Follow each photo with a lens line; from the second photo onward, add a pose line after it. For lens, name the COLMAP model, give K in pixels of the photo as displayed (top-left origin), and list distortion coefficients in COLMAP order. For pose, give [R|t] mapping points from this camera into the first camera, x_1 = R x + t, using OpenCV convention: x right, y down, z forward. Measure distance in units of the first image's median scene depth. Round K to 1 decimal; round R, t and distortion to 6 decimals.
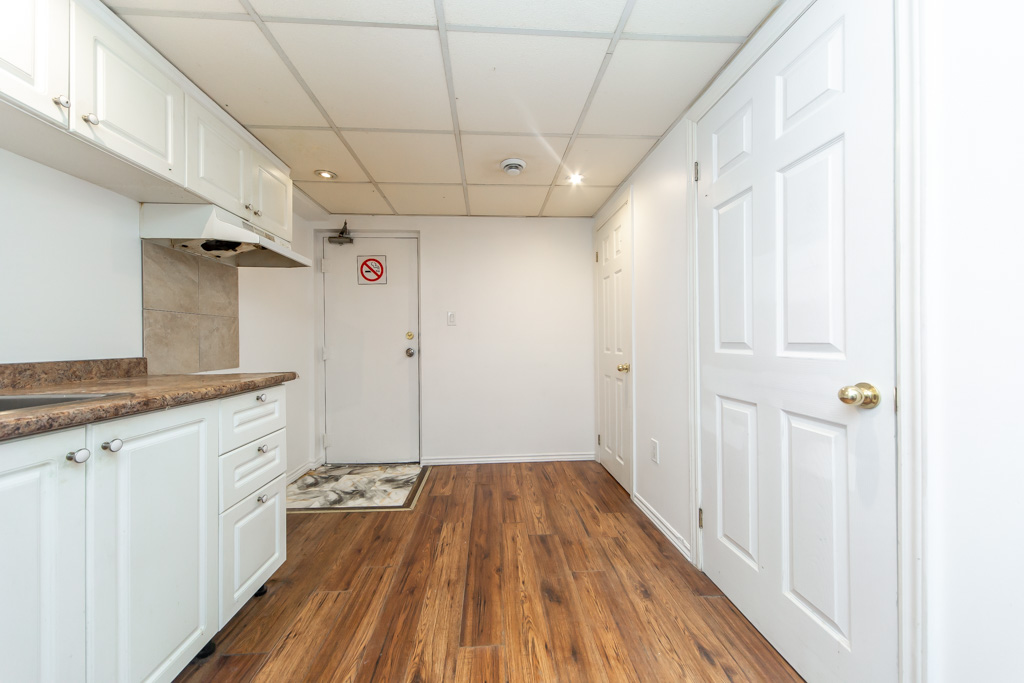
lens RADIAL K [[349.8, 0, 510.4], [0, 349.8, 338.6], [0, 0, 1]] dist [-0.000995, -0.000062]
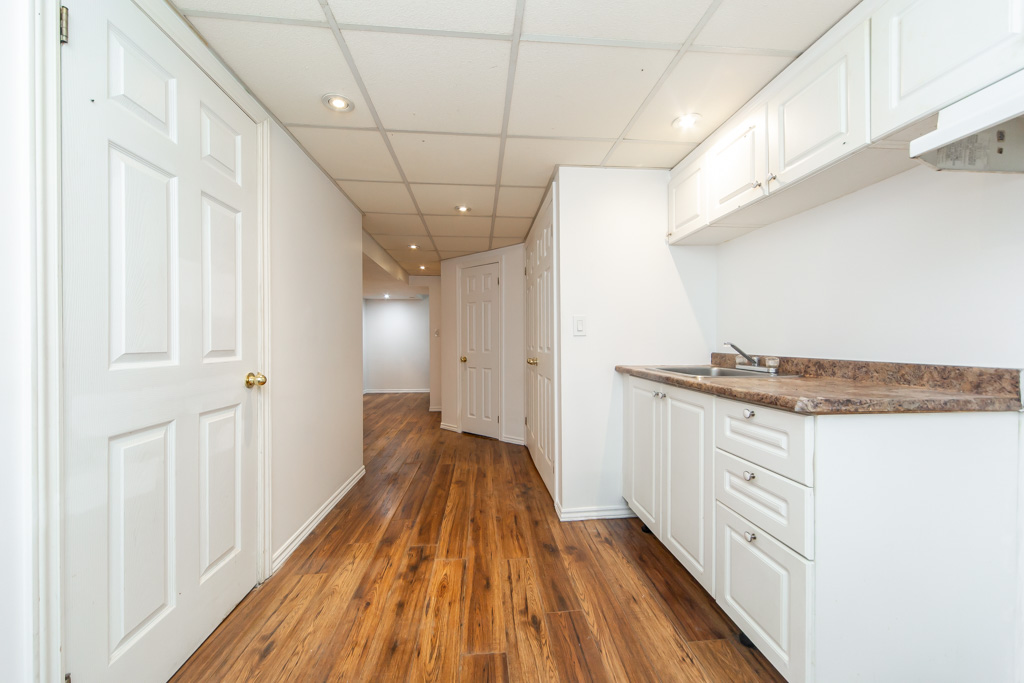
lens RADIAL K [[349.8, 0, 512.7], [0, 349.8, 343.7], [0, 0, 1]] dist [-0.000995, -0.000062]
pose [[-0.999501, 0.009363, -0.030184, -0.142463], [0.009291, 0.999954, 0.002505, -0.004102], [0.030206, 0.002224, -0.999541, 1.989218]]
